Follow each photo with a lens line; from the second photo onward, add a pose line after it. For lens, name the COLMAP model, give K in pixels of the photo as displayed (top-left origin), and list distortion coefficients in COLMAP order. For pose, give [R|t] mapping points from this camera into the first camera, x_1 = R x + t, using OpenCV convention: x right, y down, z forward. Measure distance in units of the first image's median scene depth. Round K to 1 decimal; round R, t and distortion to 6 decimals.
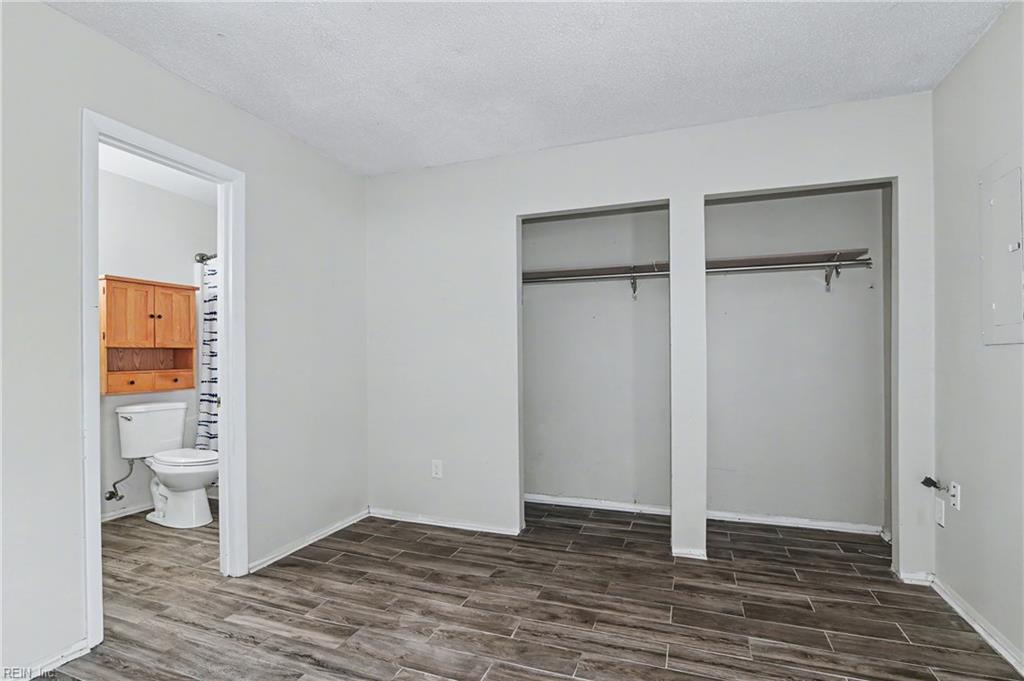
lens RADIAL K [[484.9, 0, 516.6], [0, 484.9, 356.7], [0, 0, 1]] dist [-0.020268, 0.000035]
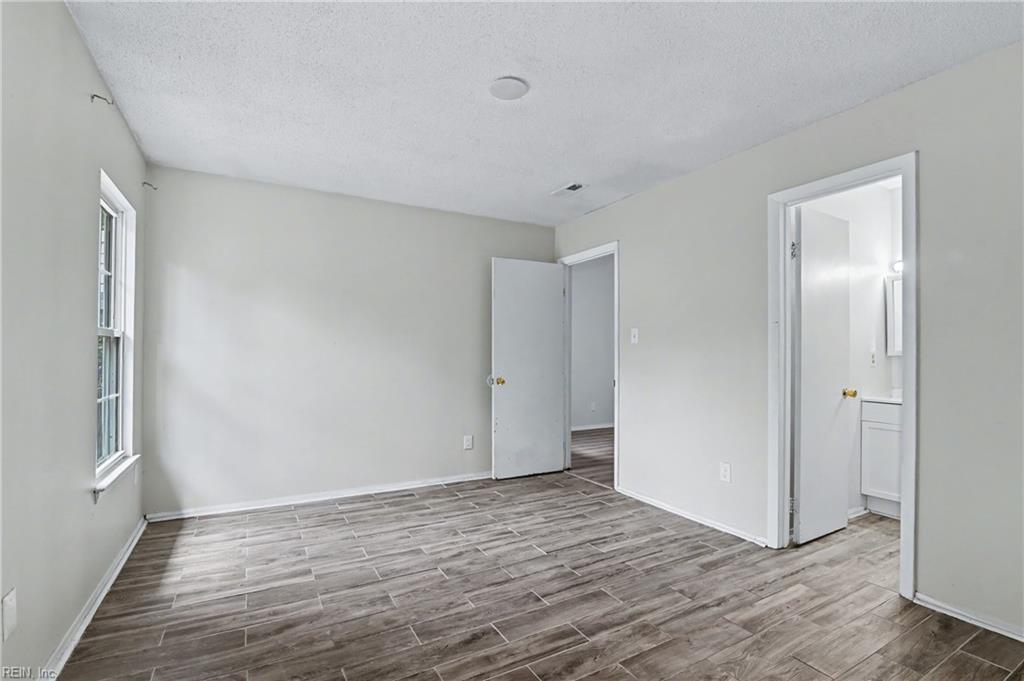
lens RADIAL K [[474.2, 0, 512.9], [0, 474.2, 350.4], [0, 0, 1]] dist [-0.021051, 0.000096]
pose [[-0.655801, -0.005307, -0.754915, 0.525750], [-0.003925, 0.999986, -0.003621, -0.005553], [0.754924, 0.000588, -0.655812, 0.912758]]
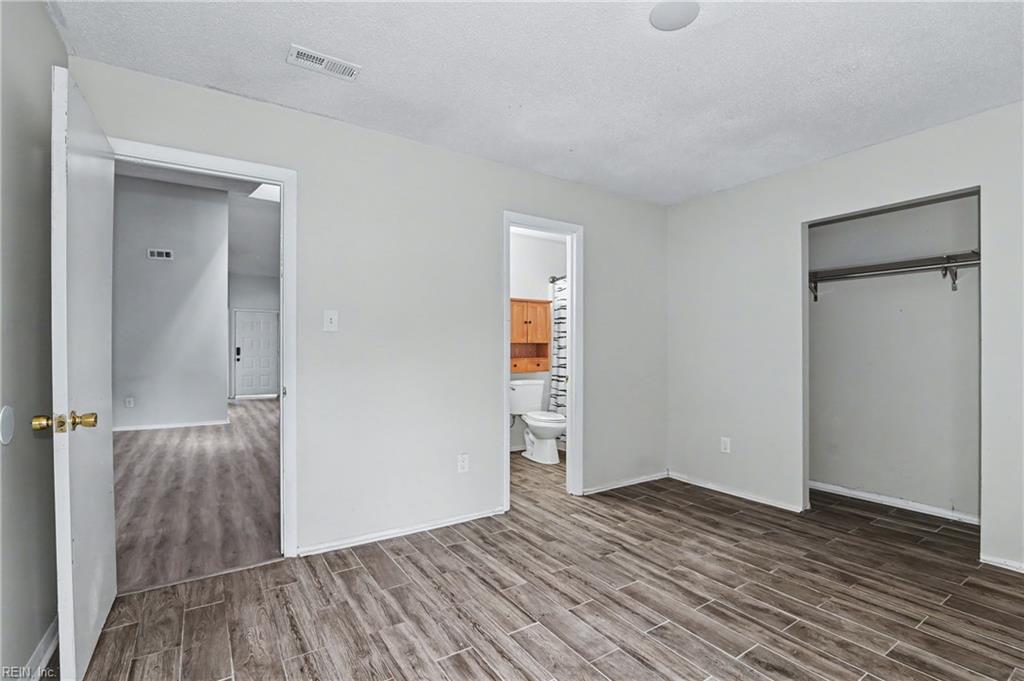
lens RADIAL K [[474.2, 0, 512.9], [0, 474.2, 350.4], [0, 0, 1]] dist [-0.021051, 0.000096]
pose [[0.800988, 0.007049, -0.598639, 0.128142], [-0.006607, 0.999974, 0.002934, 0.000398], [0.598644, 0.001605, 0.801014, -0.276756]]
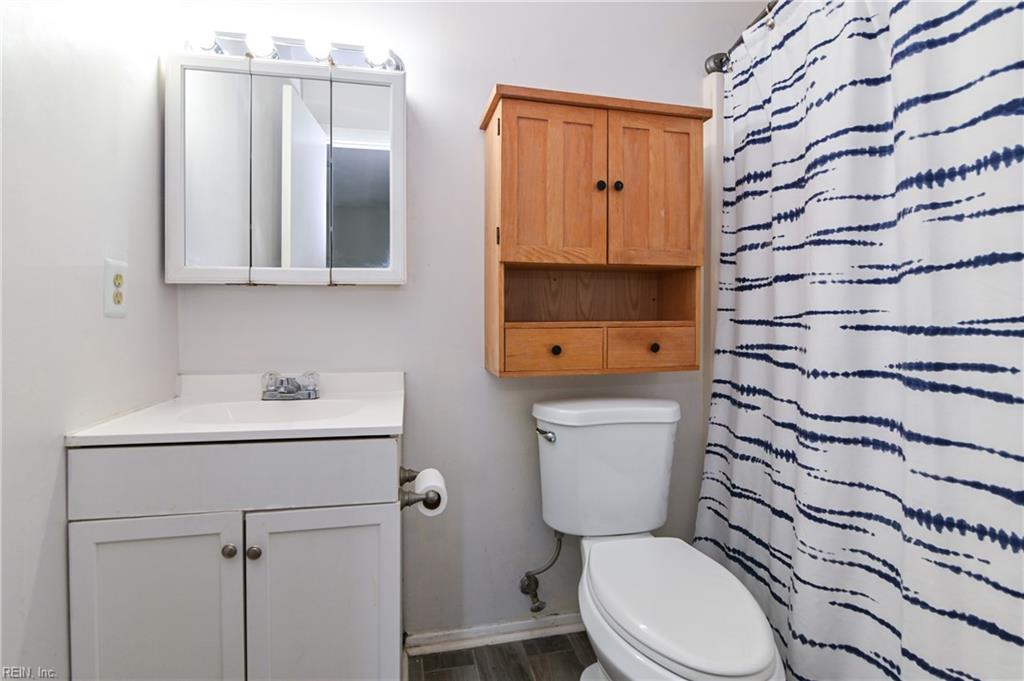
lens RADIAL K [[468.7, 0, 511.9], [0, 468.7, 324.5], [0, 0, 1]] dist [0.000172, 0.000116]
pose [[0.544648, 0.018667, -0.838457, -0.572122], [-0.003232, 0.999792, 0.020159, 0.028638], [0.838658, -0.008269, 0.544595, 0.877756]]
